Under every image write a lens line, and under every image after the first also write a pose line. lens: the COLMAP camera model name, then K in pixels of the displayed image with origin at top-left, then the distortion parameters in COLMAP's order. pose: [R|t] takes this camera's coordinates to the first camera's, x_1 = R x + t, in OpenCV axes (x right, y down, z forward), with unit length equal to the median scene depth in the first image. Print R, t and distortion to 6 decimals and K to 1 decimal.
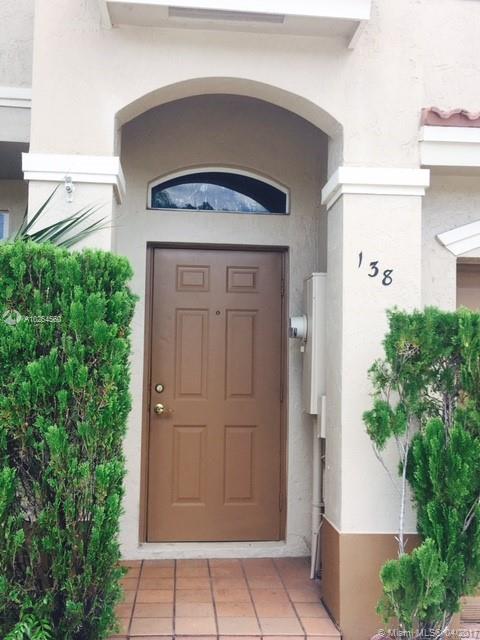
lens RADIAL K [[723.6, 0, 239.9], [0, 723.6, 319.7], [0, 0, 1]] dist [0.022404, 0.000000]
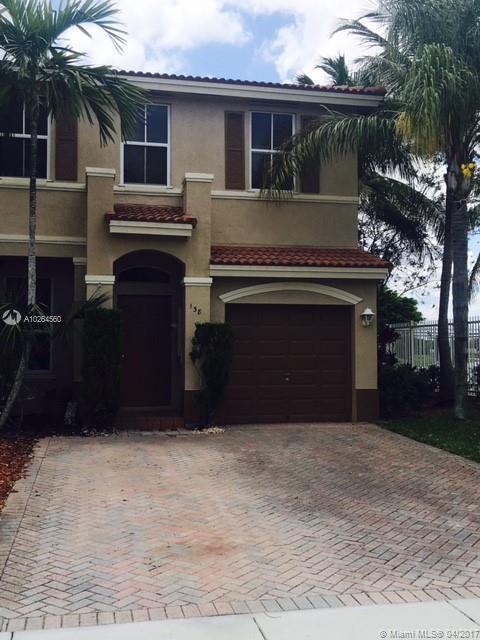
lens RADIAL K [[723.6, 0, 241.0], [0, 723.6, 319.5], [0, 0, 1]] dist [0.022404, 0.000000]
pose [[0.992215, -0.008711, 0.124233, -0.009894], [0.006152, 0.999761, 0.020967, -0.091870], [-0.124386, -0.020039, 0.992032, -2.223045]]
